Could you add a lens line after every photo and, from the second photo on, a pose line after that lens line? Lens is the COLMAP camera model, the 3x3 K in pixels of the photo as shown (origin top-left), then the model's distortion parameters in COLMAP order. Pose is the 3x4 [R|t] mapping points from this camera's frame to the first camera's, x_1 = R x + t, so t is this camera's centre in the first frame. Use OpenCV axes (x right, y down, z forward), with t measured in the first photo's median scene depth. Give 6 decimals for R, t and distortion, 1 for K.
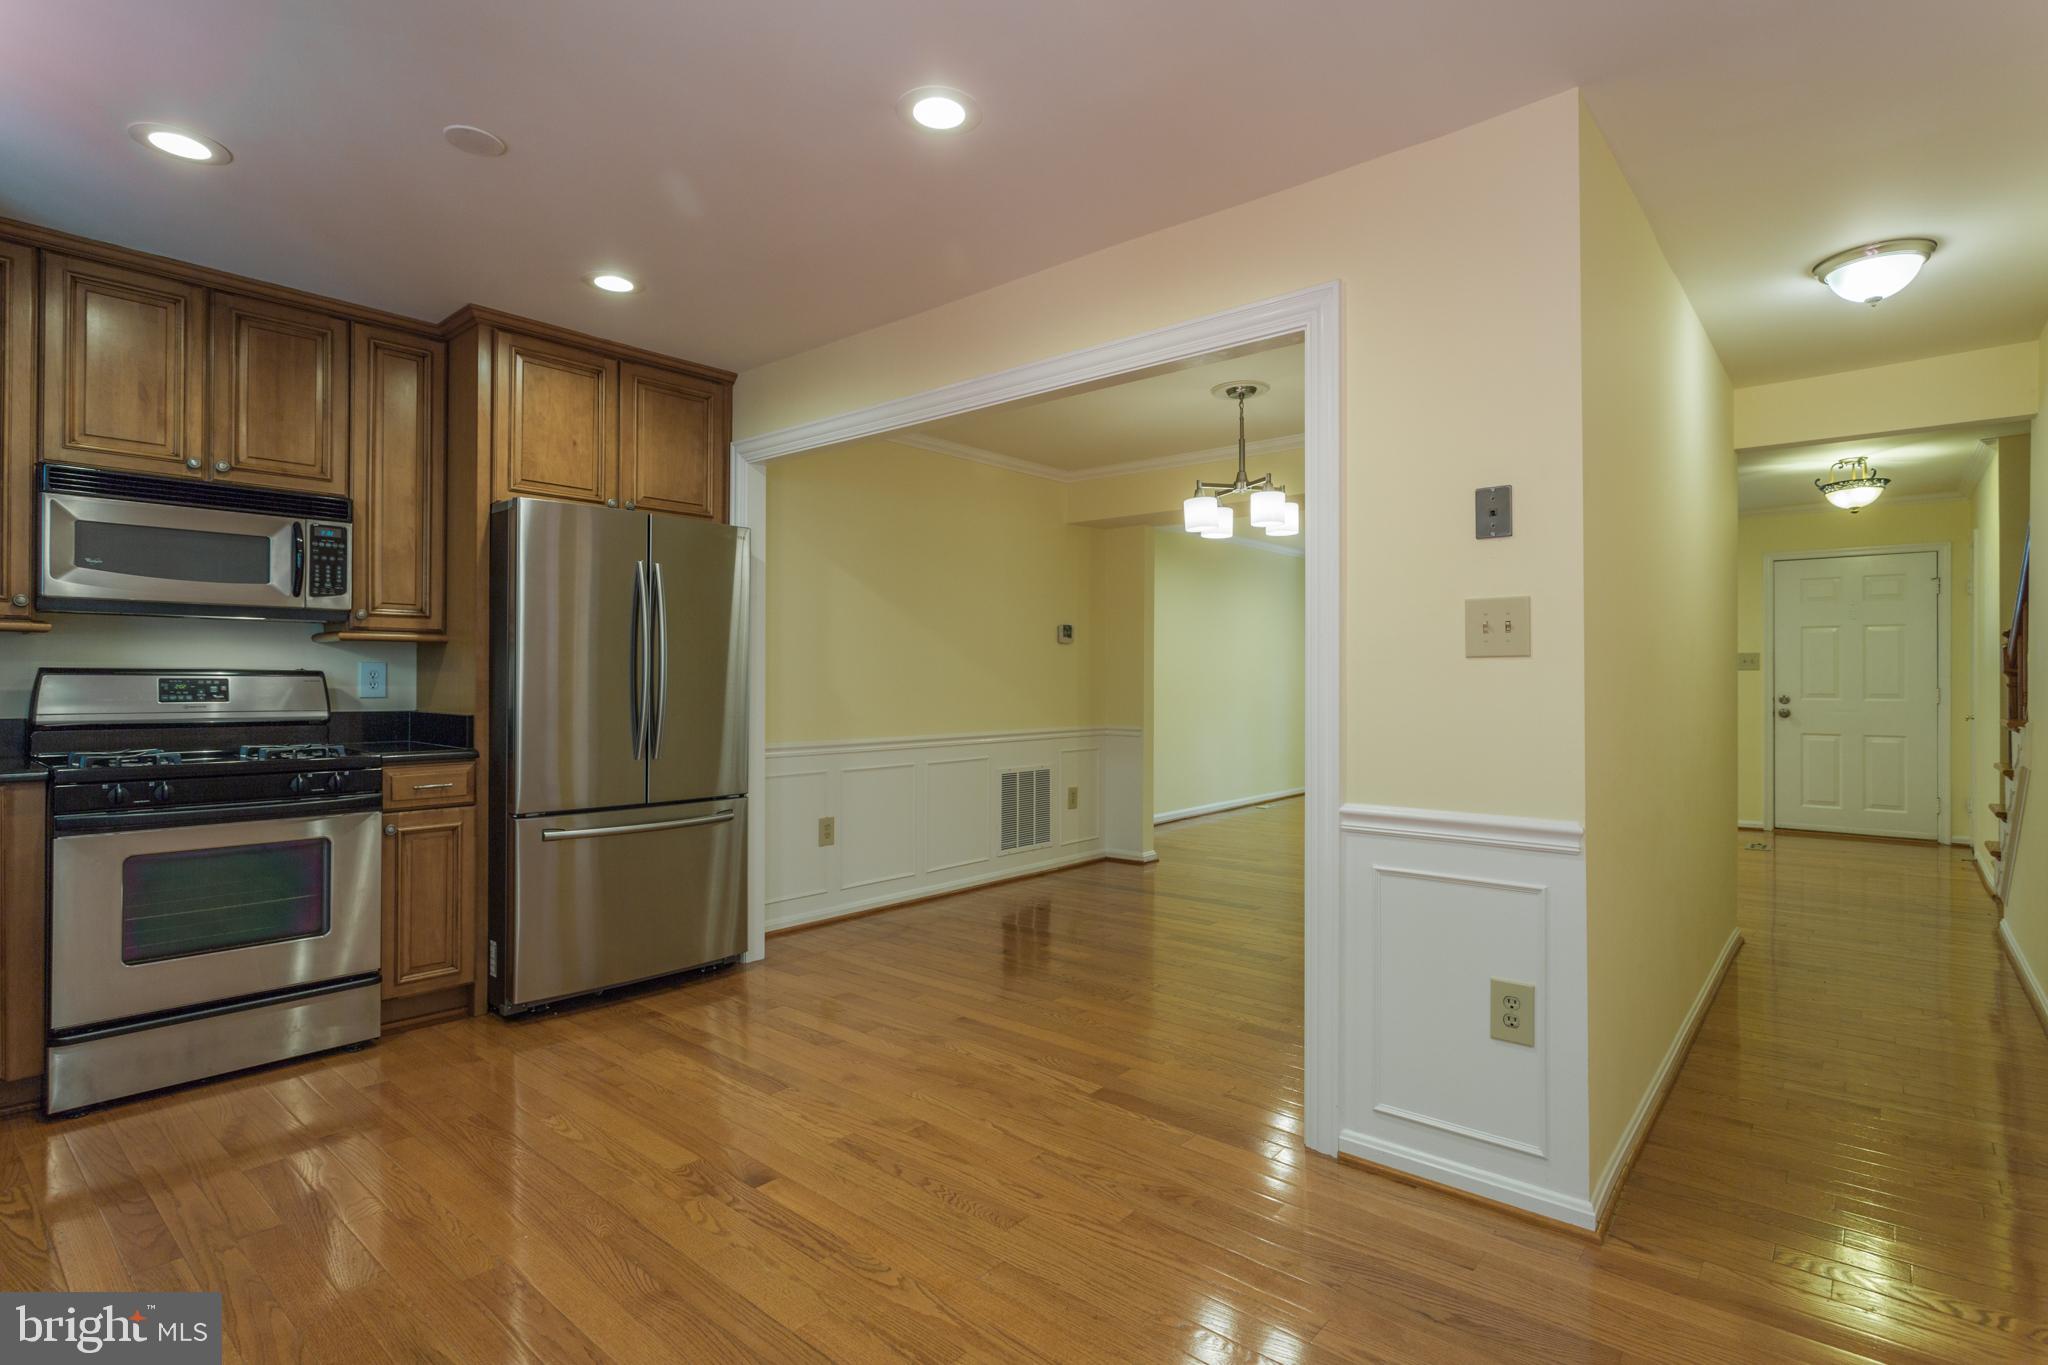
lens RADIAL K [[998.7, 0, 1019.9], [0, 998.7, 676.4], [0, 0, 1]] dist [-0.004192, 0.000726]
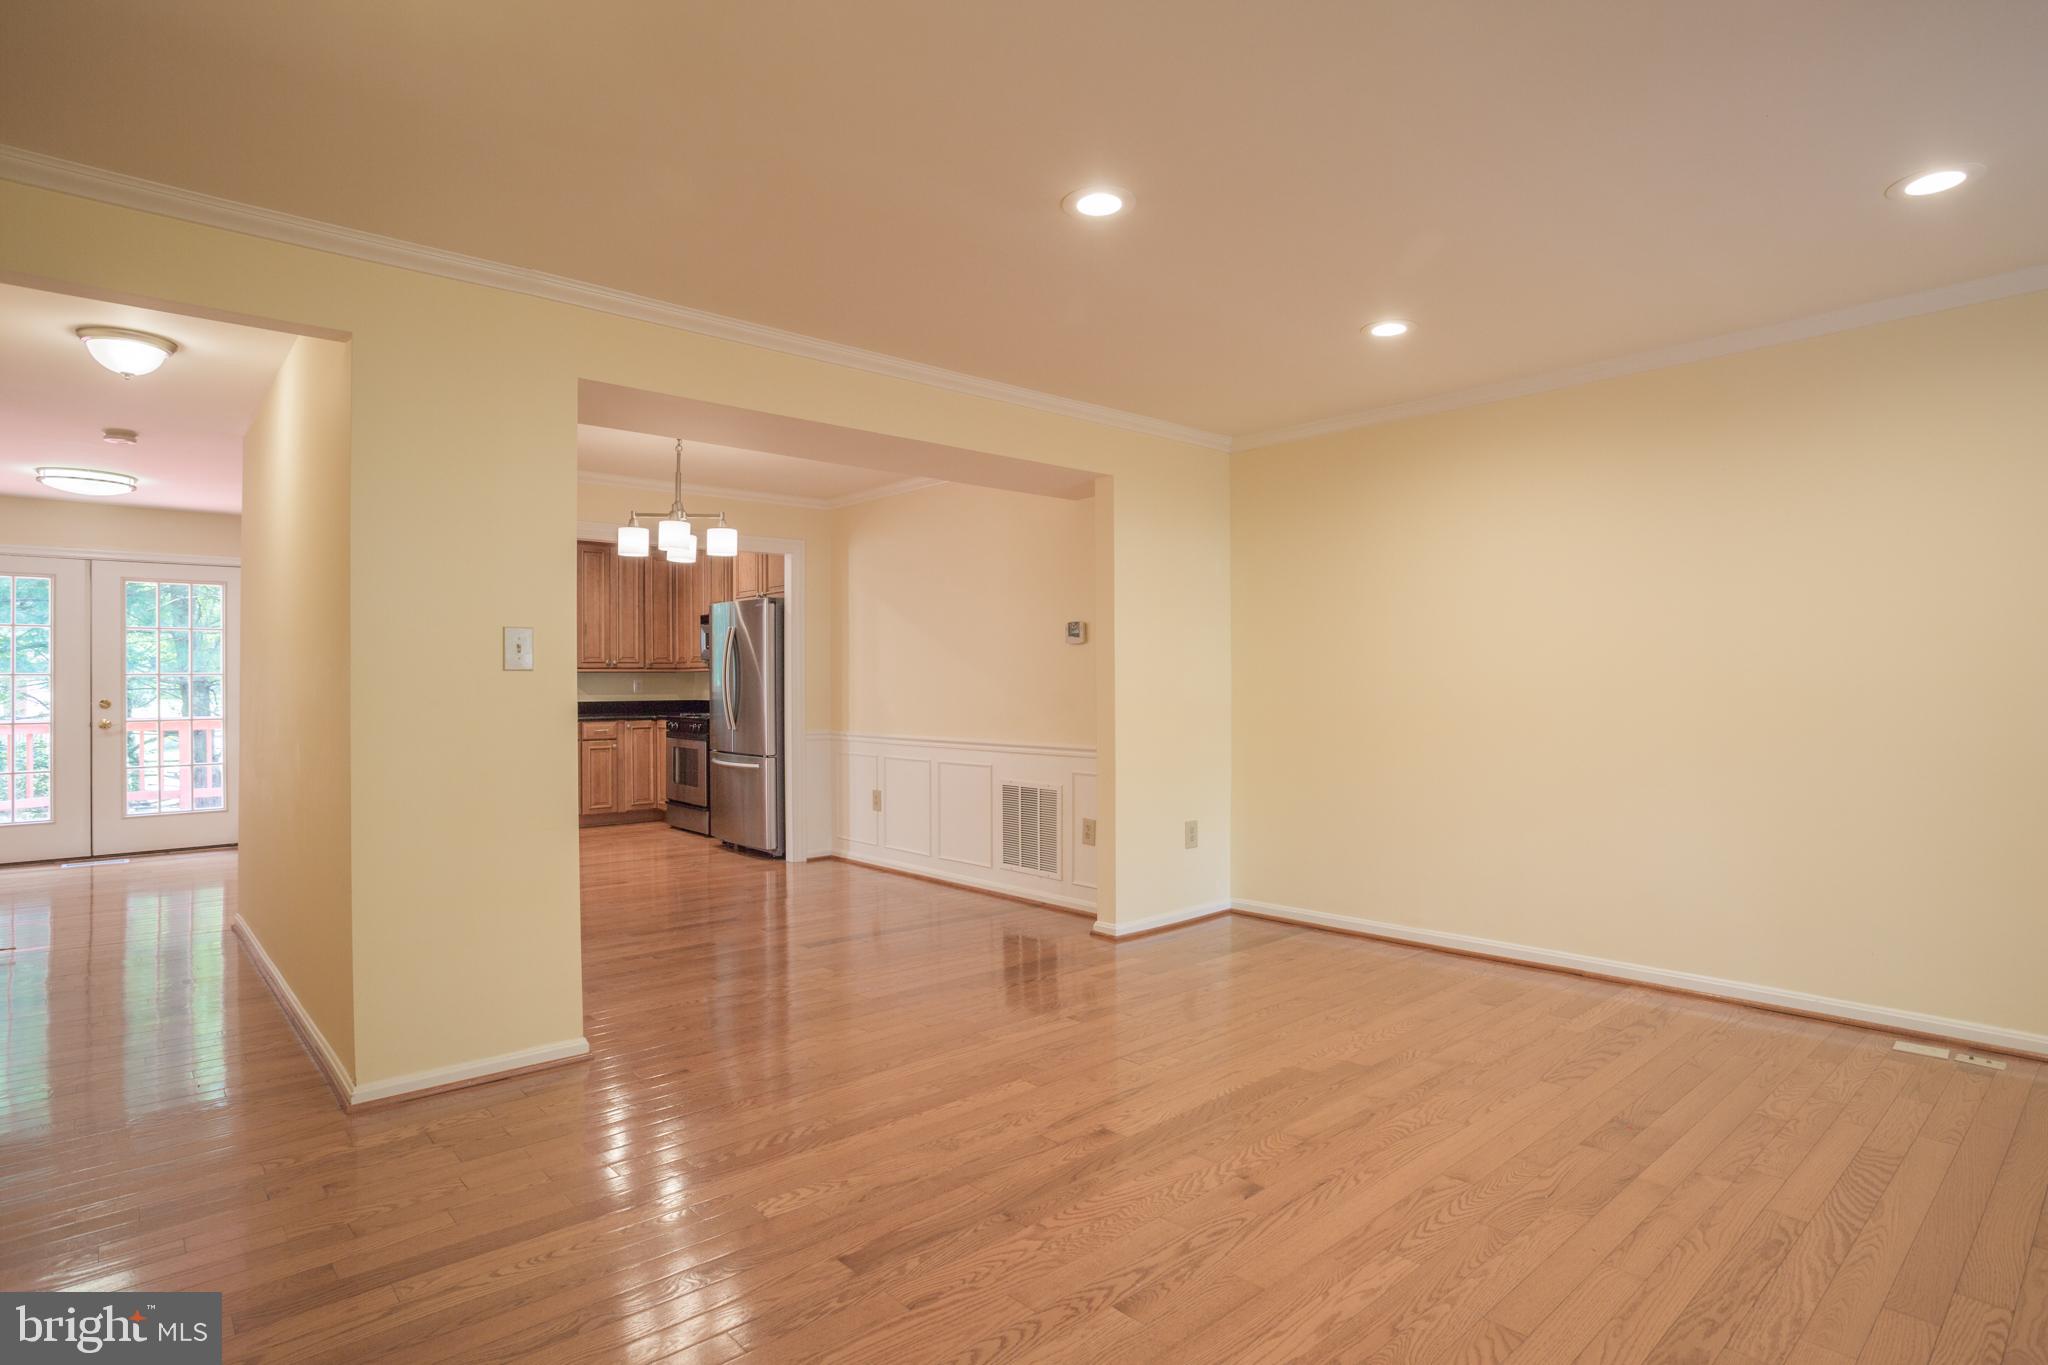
lens RADIAL K [[1073.0, 0, 1028.7], [0, 1073.0, 676.6], [0, 0, 1]] dist [-0.047742, 0.000590]
pose [[-0.128405, -0.006849, -0.991698, 1.739970], [0.007492, 0.999941, -0.007876, 0.002396], [0.991693, -0.008442, -0.128346, 1.989744]]
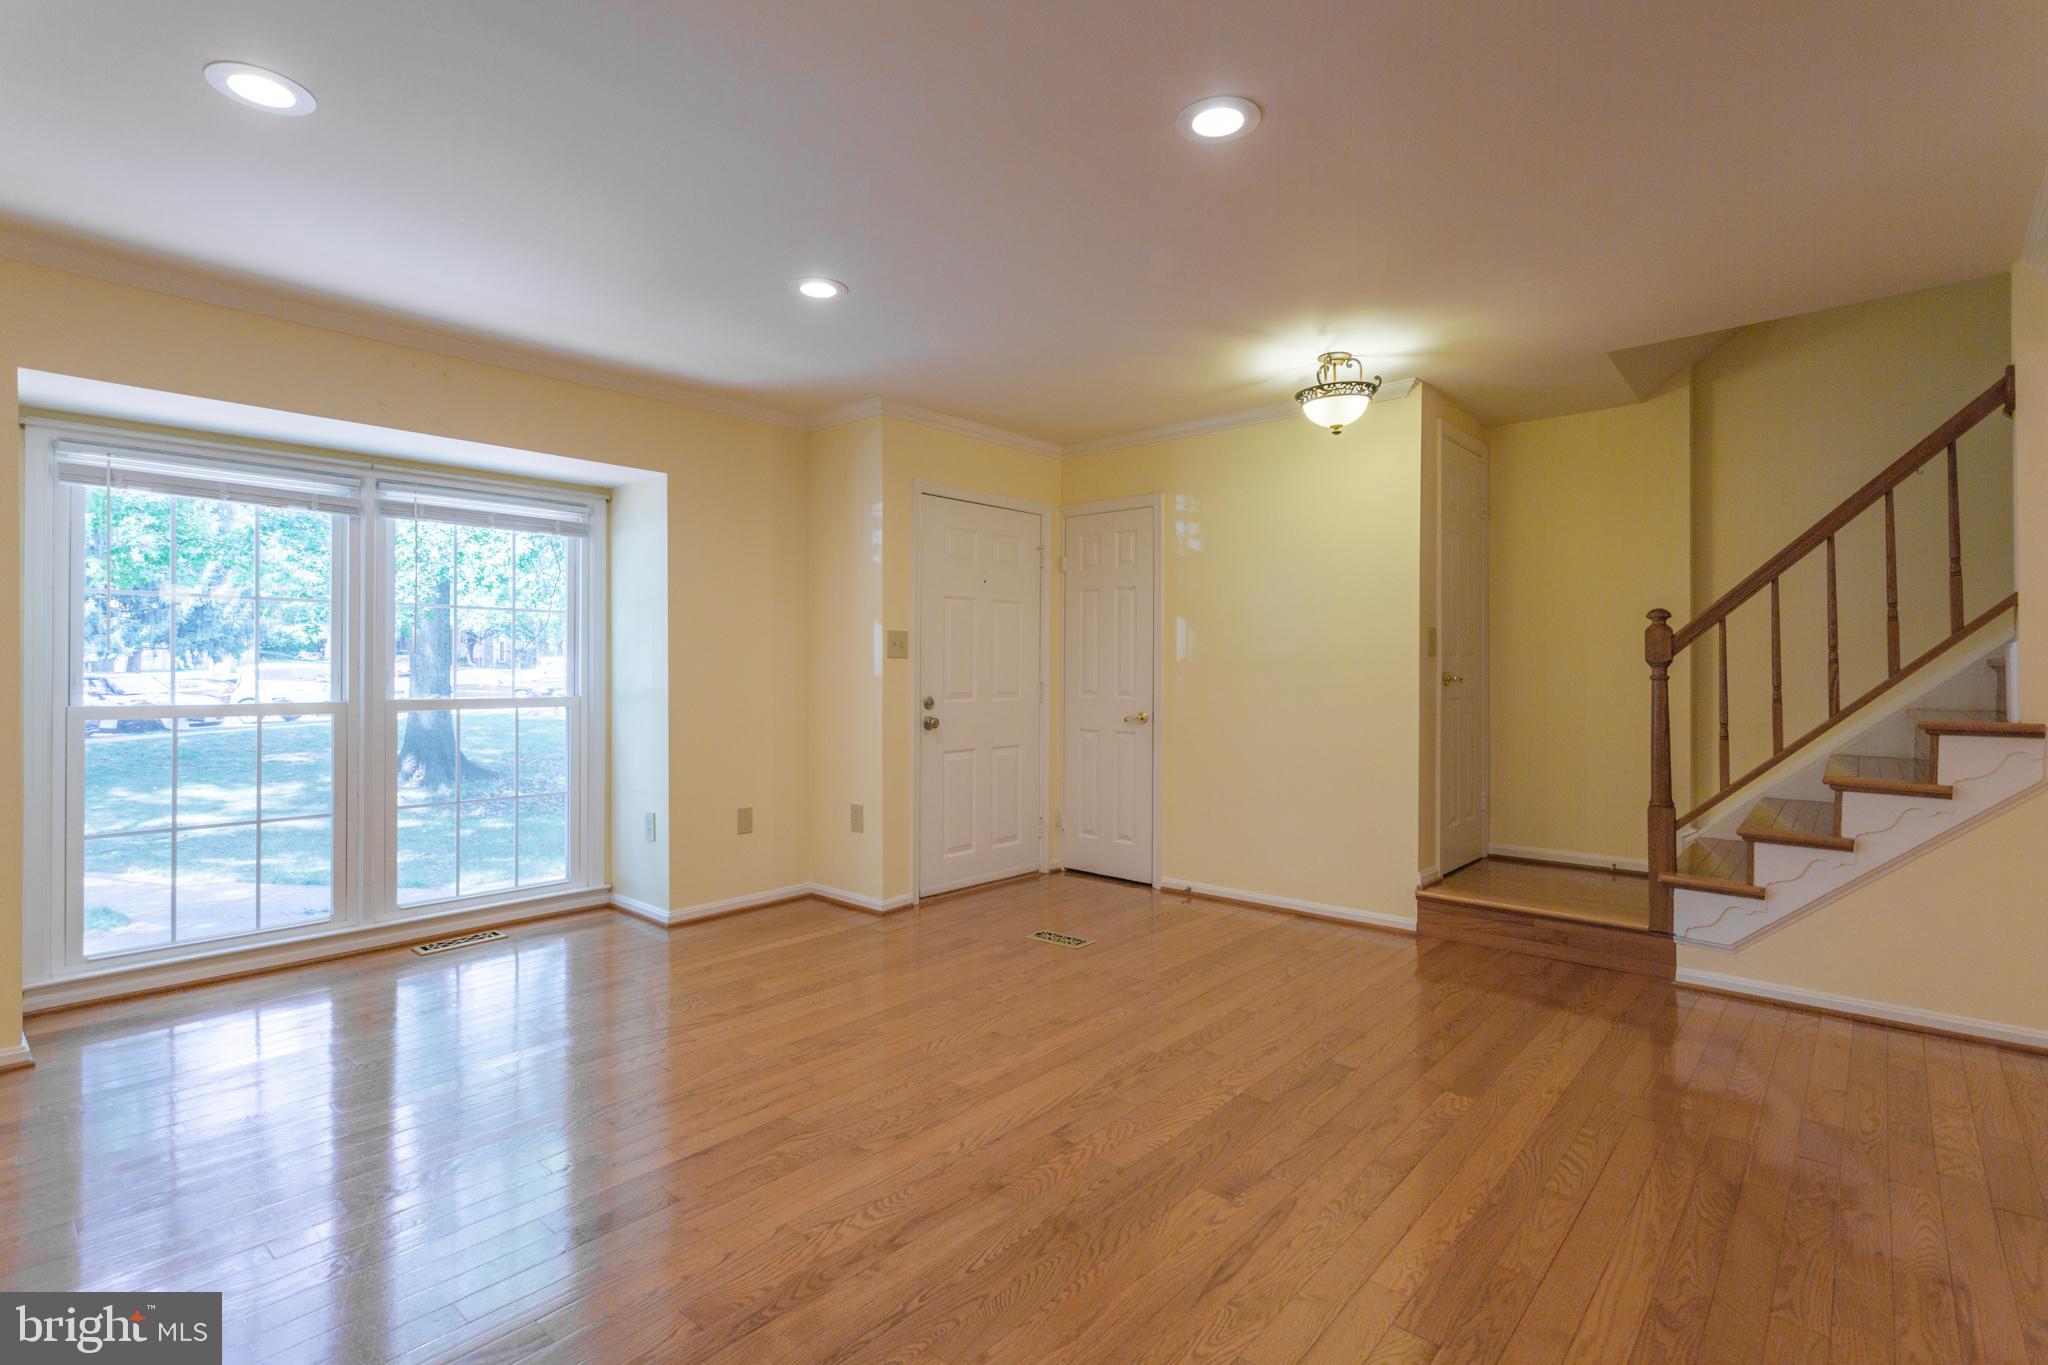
lens RADIAL K [[969.4, 0, 1023.5], [0, 969.4, 665.7], [0, 0, 1]] dist [0.002698, 0.000314]
pose [[0.018824, 0.006521, 0.999802, 0.262743], [0.001534, 0.999977, -0.006551, 0.005600], [-0.999822, 0.001657, 0.018814, 2.060884]]
